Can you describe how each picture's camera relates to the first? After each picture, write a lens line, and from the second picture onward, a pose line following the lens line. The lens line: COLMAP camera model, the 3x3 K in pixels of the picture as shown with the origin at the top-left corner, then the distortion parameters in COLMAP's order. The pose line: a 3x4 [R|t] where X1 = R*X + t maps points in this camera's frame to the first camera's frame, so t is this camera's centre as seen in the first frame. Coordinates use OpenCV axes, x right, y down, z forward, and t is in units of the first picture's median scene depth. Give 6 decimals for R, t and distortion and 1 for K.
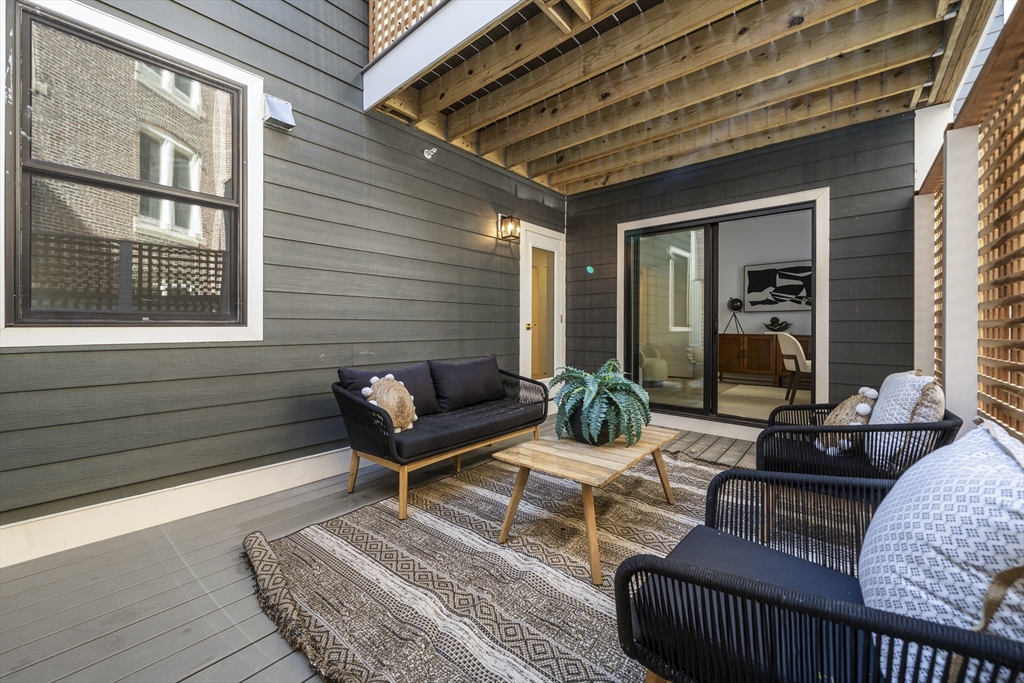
lens RADIAL K [[379.9, 0, 508.8], [0, 379.9, 339.4], [0, 0, 1]] dist [-0.001889, -0.000212]
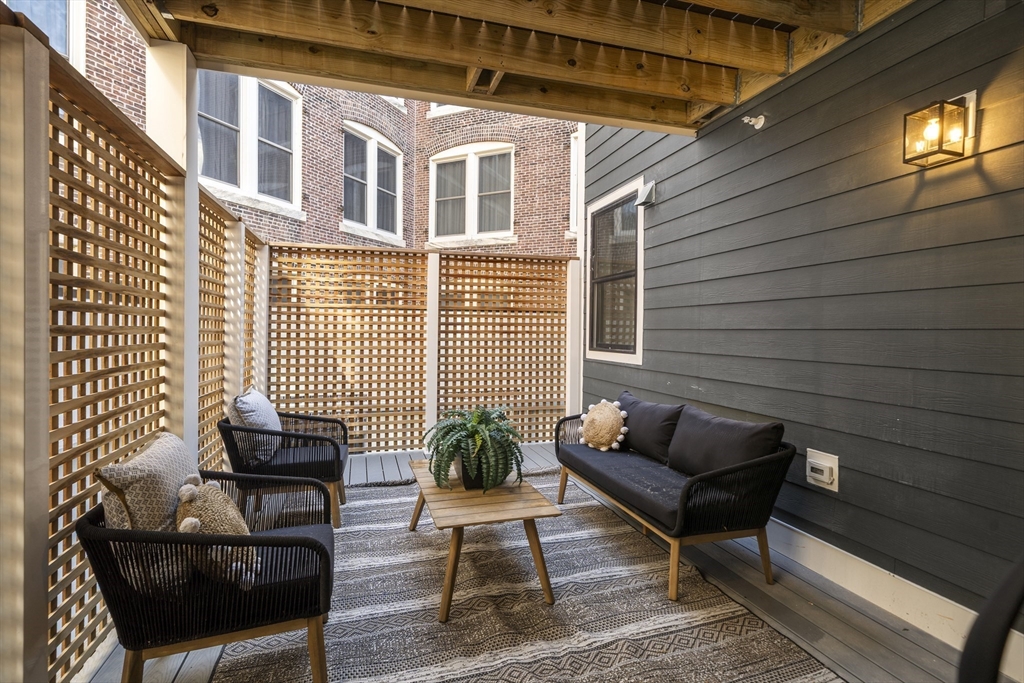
lens RADIAL K [[490.2, 0, 512.0], [0, 490.2, 341.5], [0, 0, 1]] dist [0.000179, 0.000019]
pose [[-0.508290, 0.024228, -0.860845, 0.741703], [-0.025613, 0.998737, 0.043232, -0.098647], [0.860805, 0.044023, -0.507027, 0.987129]]
